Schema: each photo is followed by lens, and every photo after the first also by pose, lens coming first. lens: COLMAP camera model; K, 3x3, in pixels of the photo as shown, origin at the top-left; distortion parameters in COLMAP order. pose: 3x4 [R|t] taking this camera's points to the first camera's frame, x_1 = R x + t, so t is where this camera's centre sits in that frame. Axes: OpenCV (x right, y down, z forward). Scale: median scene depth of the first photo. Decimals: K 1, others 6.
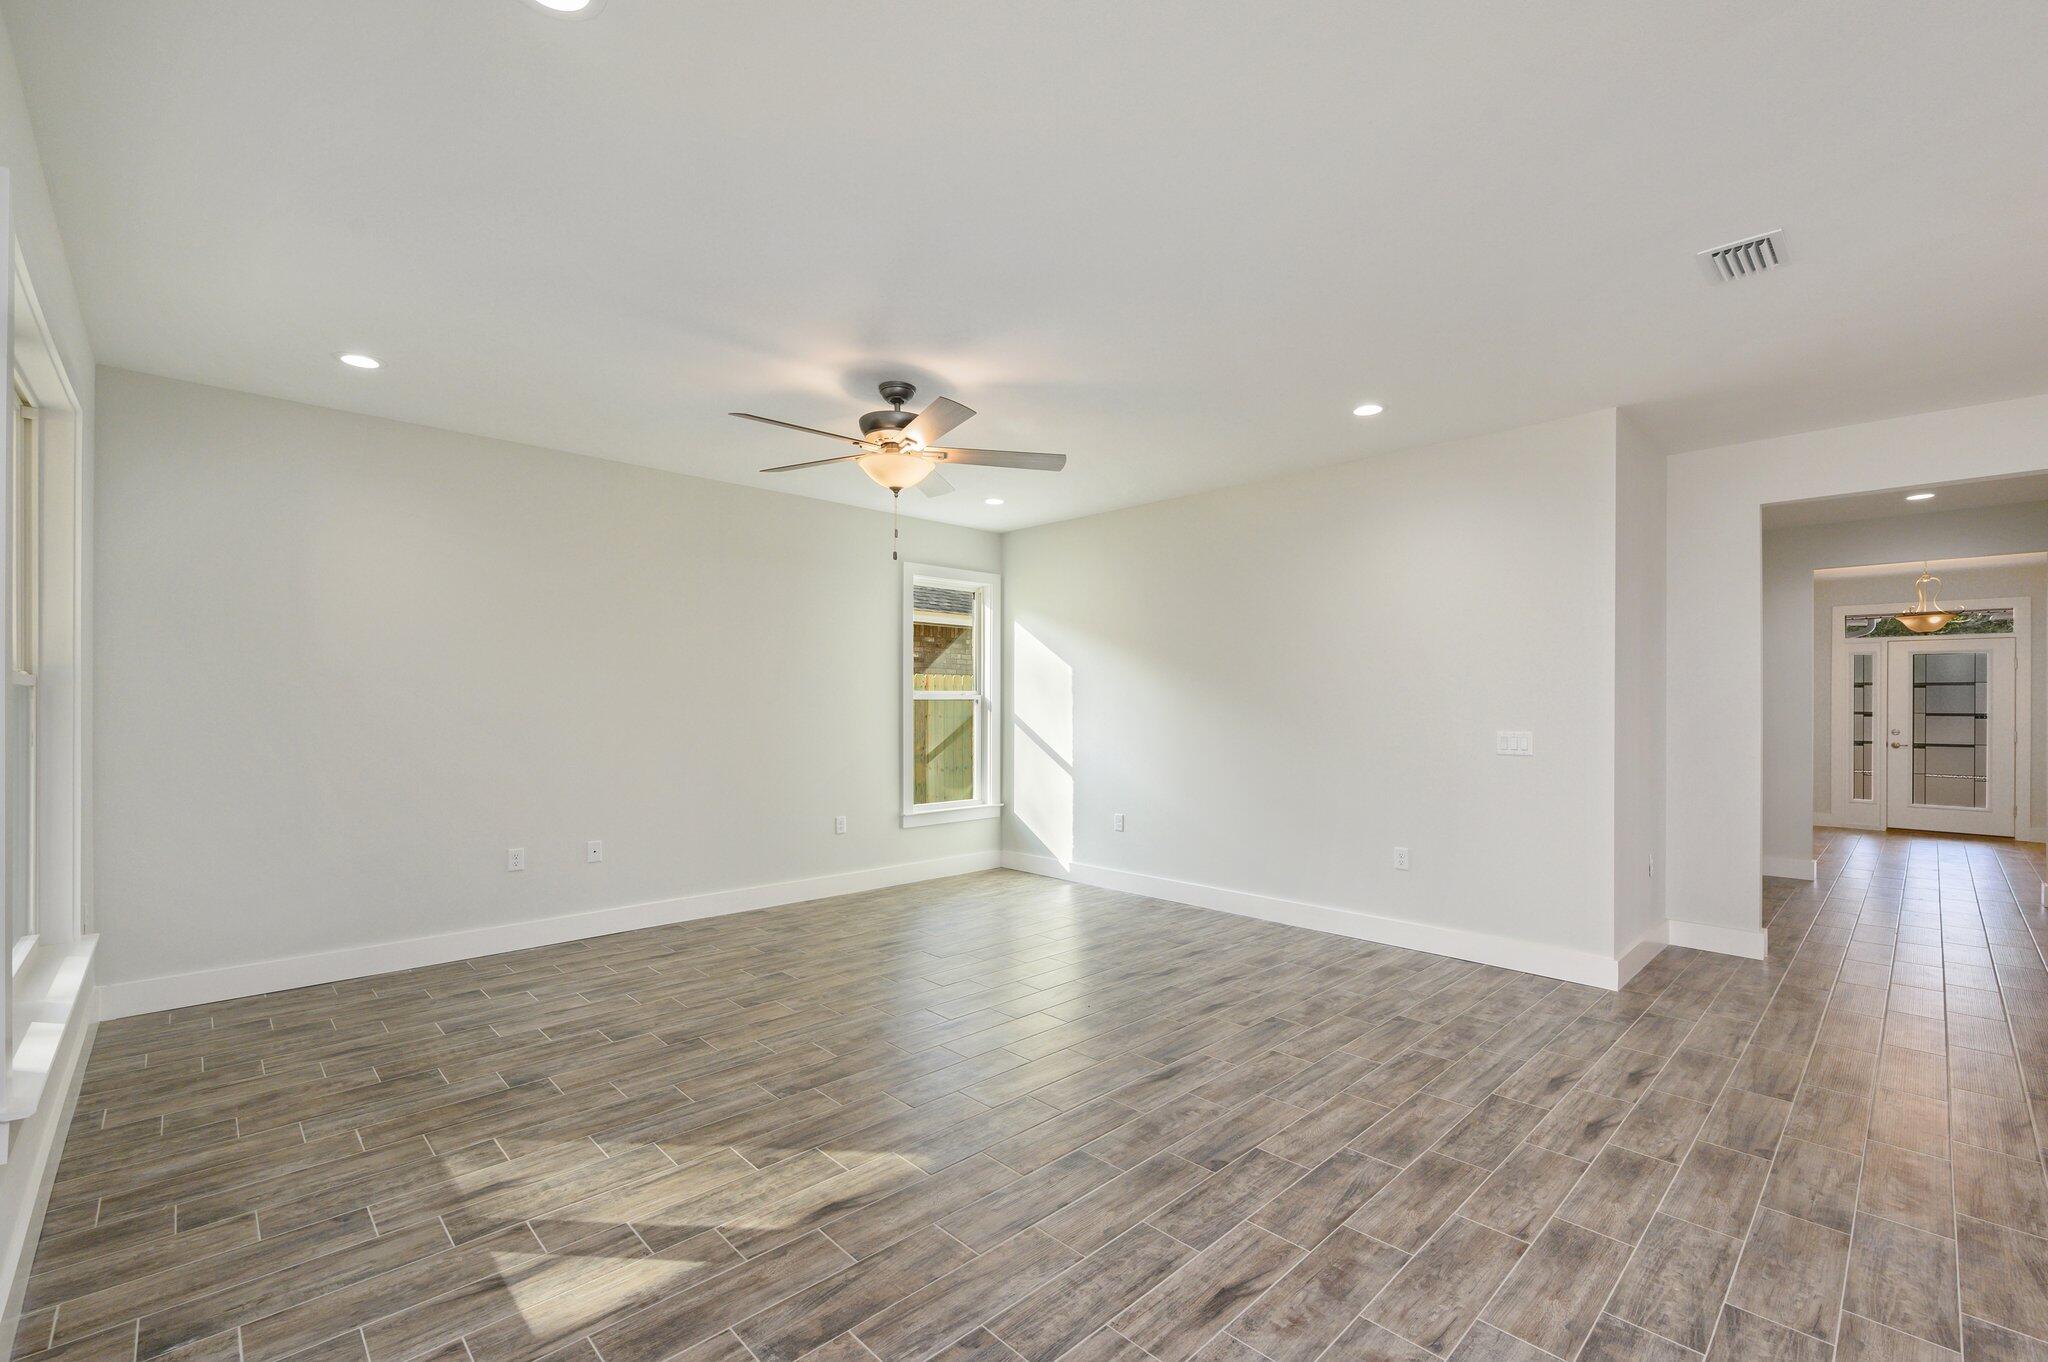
lens RADIAL K [[856.4, 0, 1054.2], [0, 856.4, 693.4], [0, 0, 1]] dist [-0.001830, 0.000645]
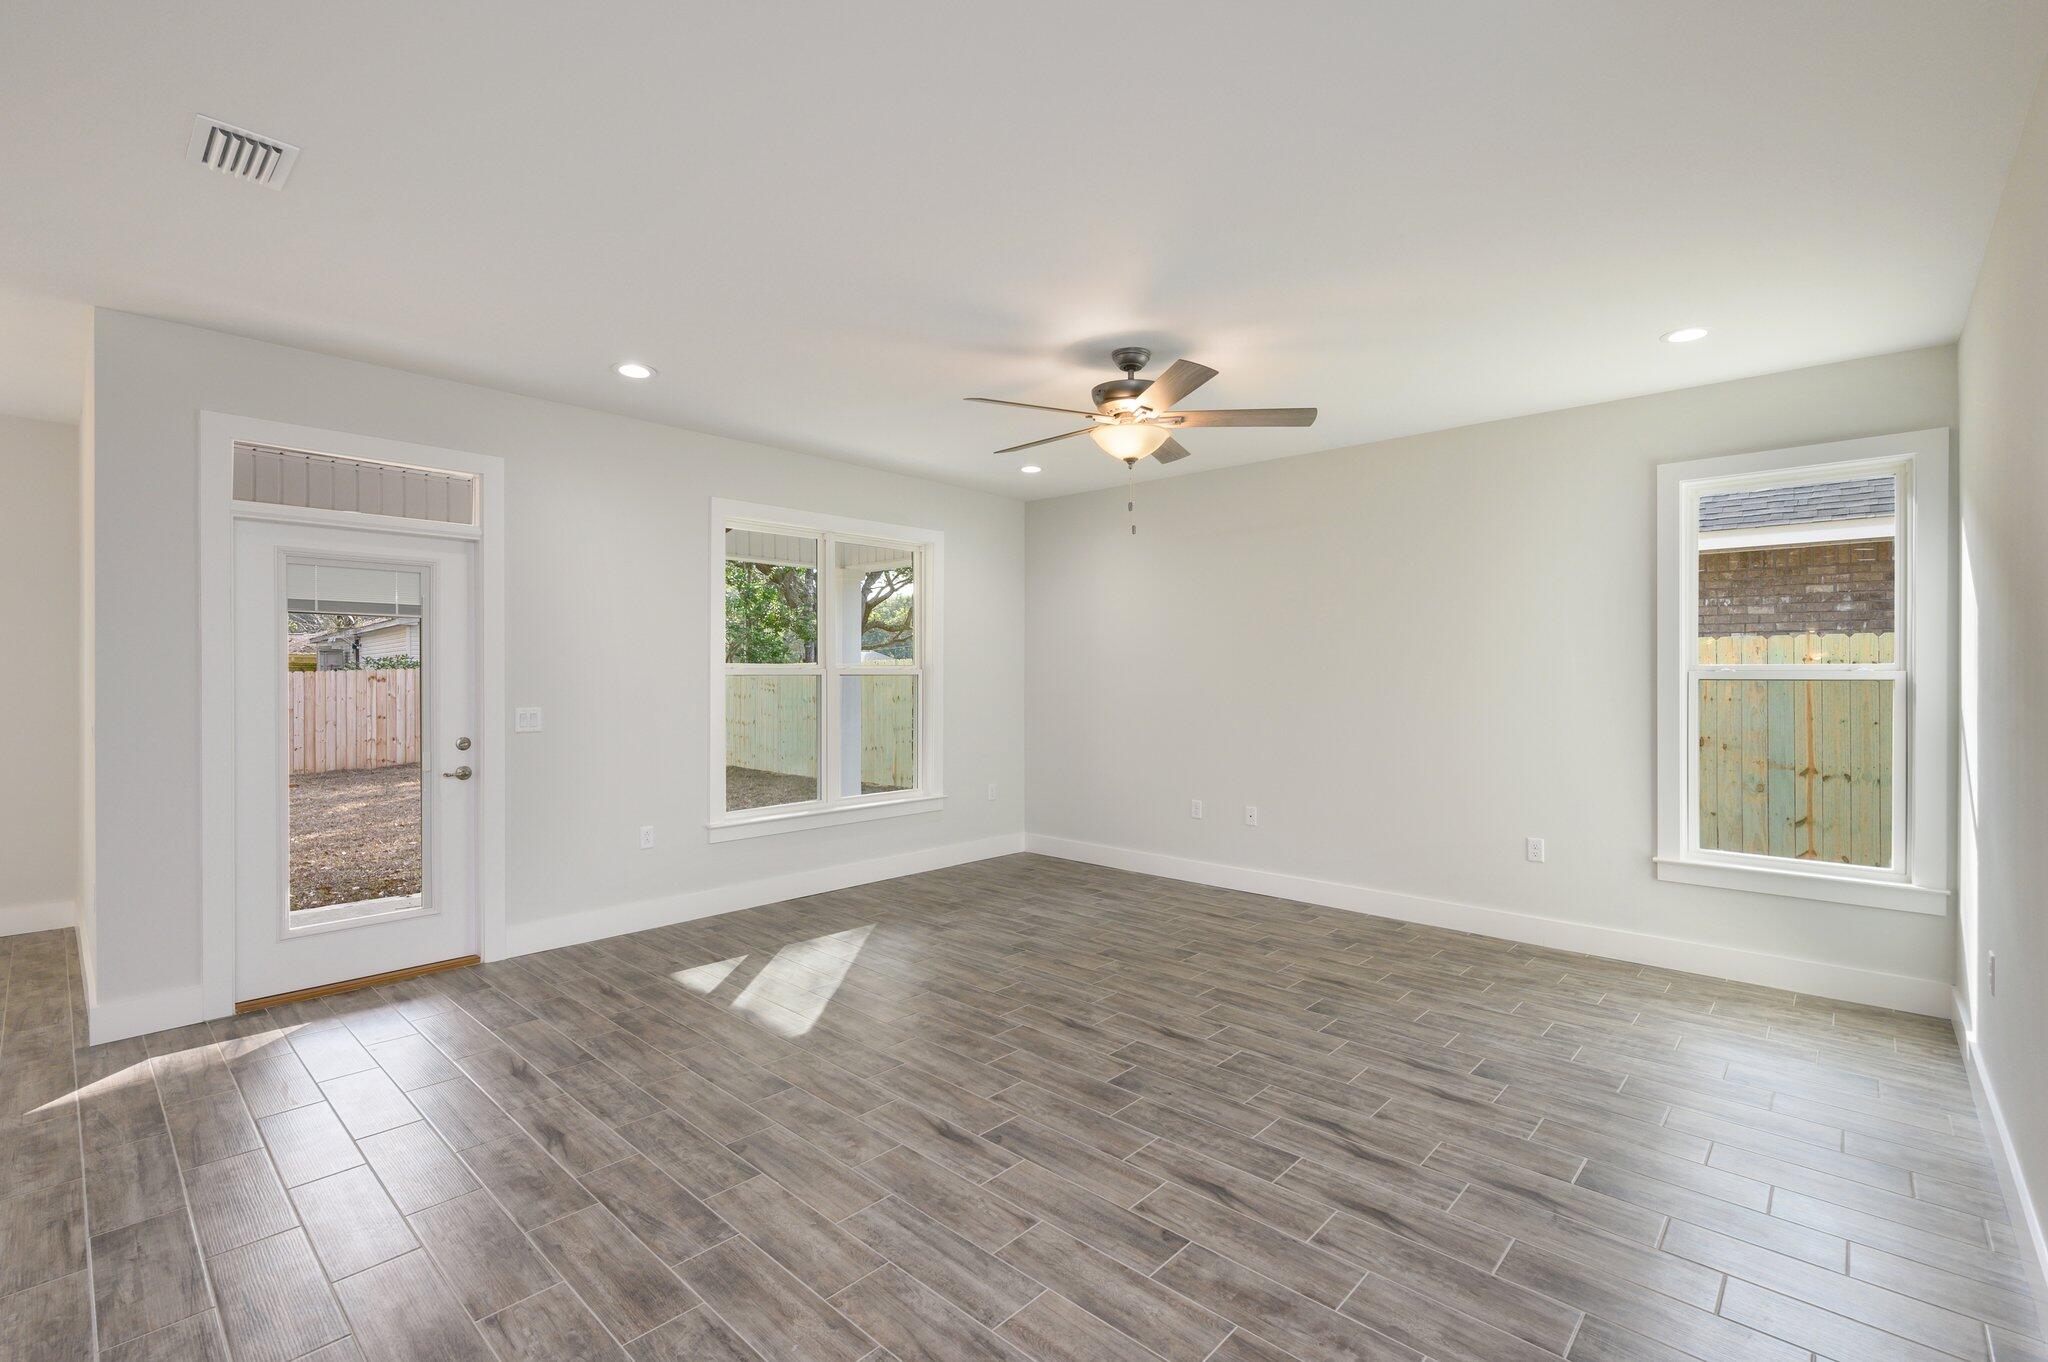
lens RADIAL K [[908.9, 0, 1012.3], [0, 908.9, 677.9], [0, 0, 1]] dist [-0.000523, 0.000383]
pose [[0.047131, -0.000370, -0.998889, 0.891678], [0.009393, 0.999956, 0.000072, 0.002319], [0.998845, -0.009386, 0.047132, 0.896850]]
